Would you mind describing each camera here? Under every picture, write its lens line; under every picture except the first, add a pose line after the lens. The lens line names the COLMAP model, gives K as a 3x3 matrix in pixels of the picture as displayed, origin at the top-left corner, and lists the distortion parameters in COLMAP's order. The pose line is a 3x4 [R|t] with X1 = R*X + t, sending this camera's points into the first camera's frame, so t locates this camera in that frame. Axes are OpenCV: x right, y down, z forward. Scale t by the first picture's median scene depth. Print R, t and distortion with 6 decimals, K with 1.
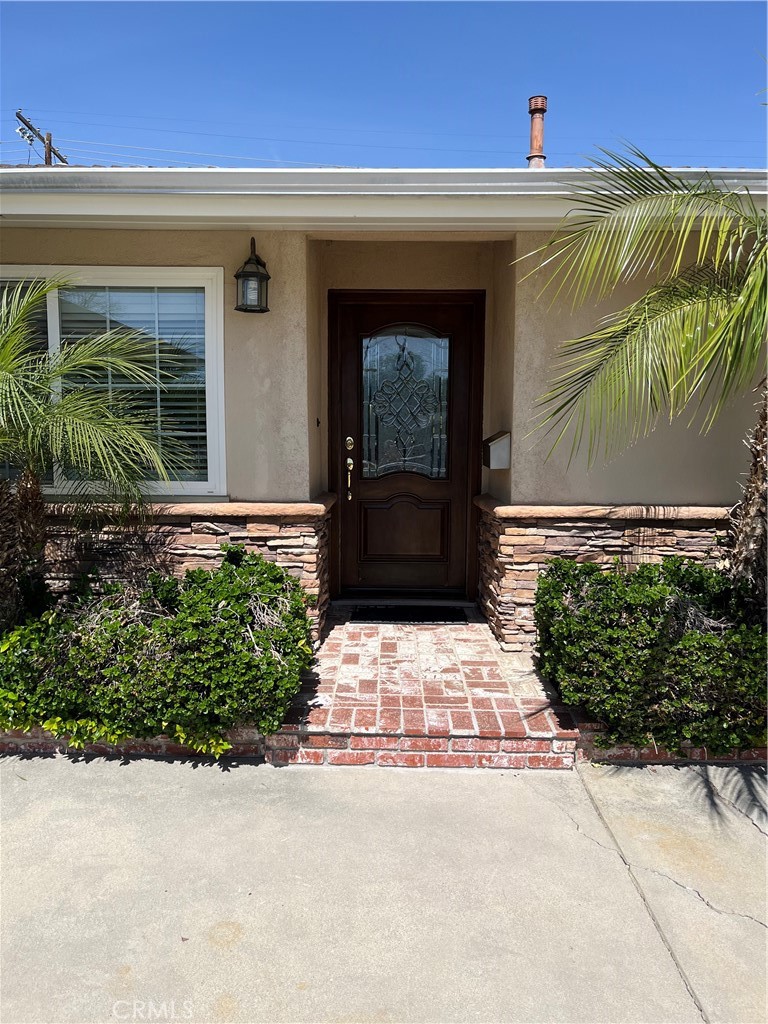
lens RADIAL K [[783.0, 0, 383.6], [0, 783.0, 515.7], [0, 0, 1]] dist [0.039752, -0.047392]
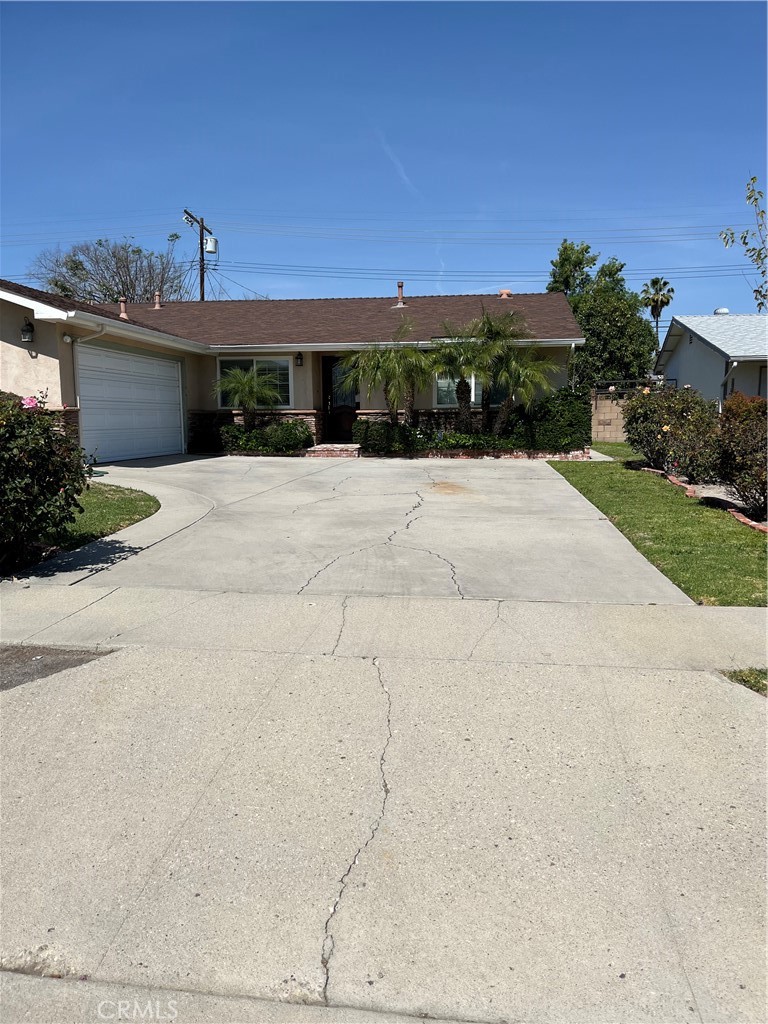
lens RADIAL K [[783.0, 0, 381.7], [0, 783.0, 509.7], [0, 0, 1]] dist [0.039752, -0.047392]
pose [[0.992485, 0.006287, -0.122207, 0.802028], [-0.003792, 0.999780, 0.020640, 0.435978], [0.122310, -0.020021, 0.992290, -3.204146]]
